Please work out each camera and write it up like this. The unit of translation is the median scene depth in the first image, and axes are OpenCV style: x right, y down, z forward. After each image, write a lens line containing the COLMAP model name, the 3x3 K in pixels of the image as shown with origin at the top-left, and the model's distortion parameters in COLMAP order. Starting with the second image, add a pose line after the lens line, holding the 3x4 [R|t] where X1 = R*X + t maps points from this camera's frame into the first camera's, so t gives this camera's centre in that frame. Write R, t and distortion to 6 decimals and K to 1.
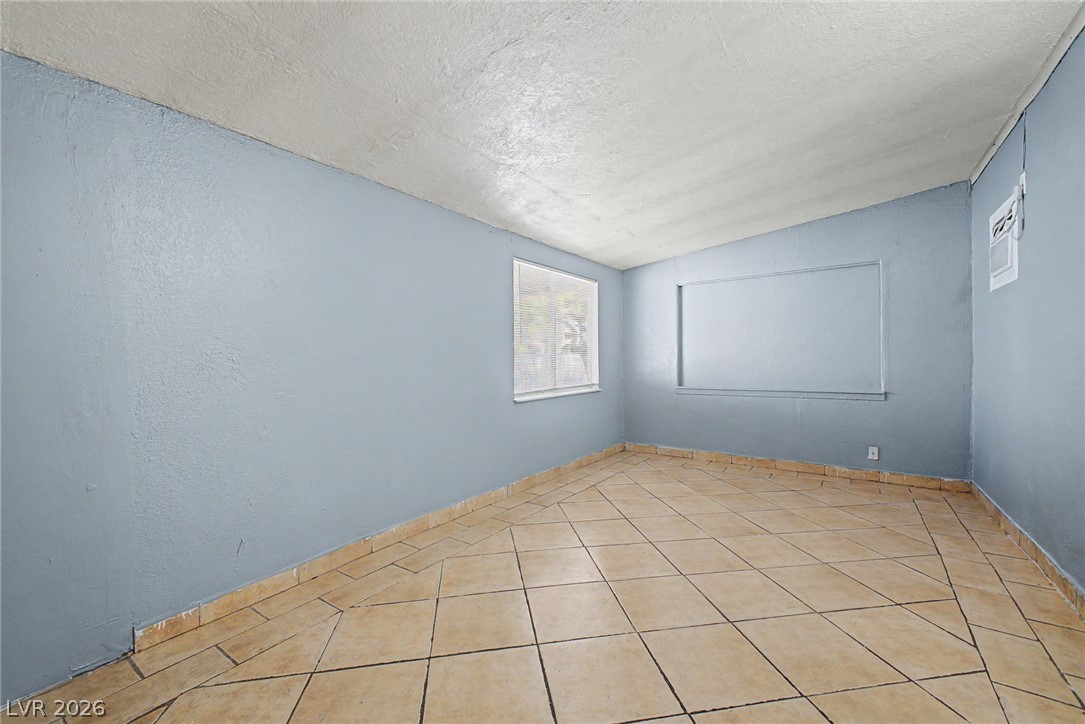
lens RADIAL K [[429.9, 0, 535.8], [0, 429.9, 355.7], [0, 0, 1]] dist [0.031575, -0.009961]
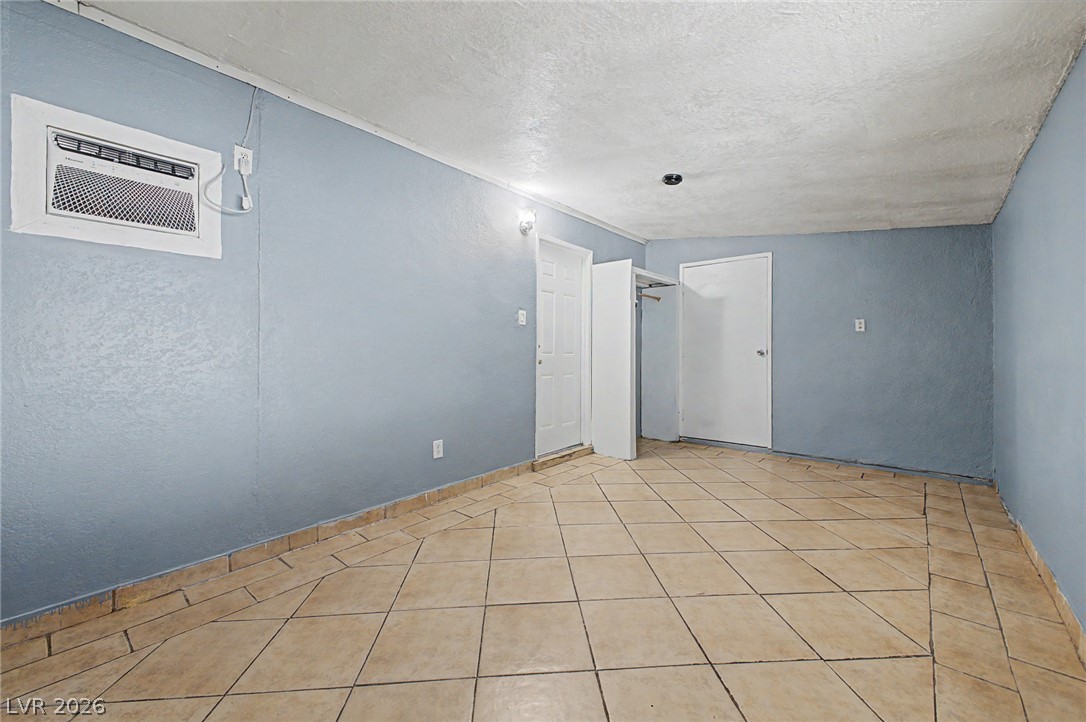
lens RADIAL K [[430.3, 0, 536.3], [0, 430.3, 354.7], [0, 0, 1]] dist [0.031575, -0.009961]
pose [[-0.995122, 0.008910, 0.098249, 0.460207], [0.009104, 0.999957, 0.001528, 0.016122], [-0.098231, 0.002415, -0.995161, 1.955801]]
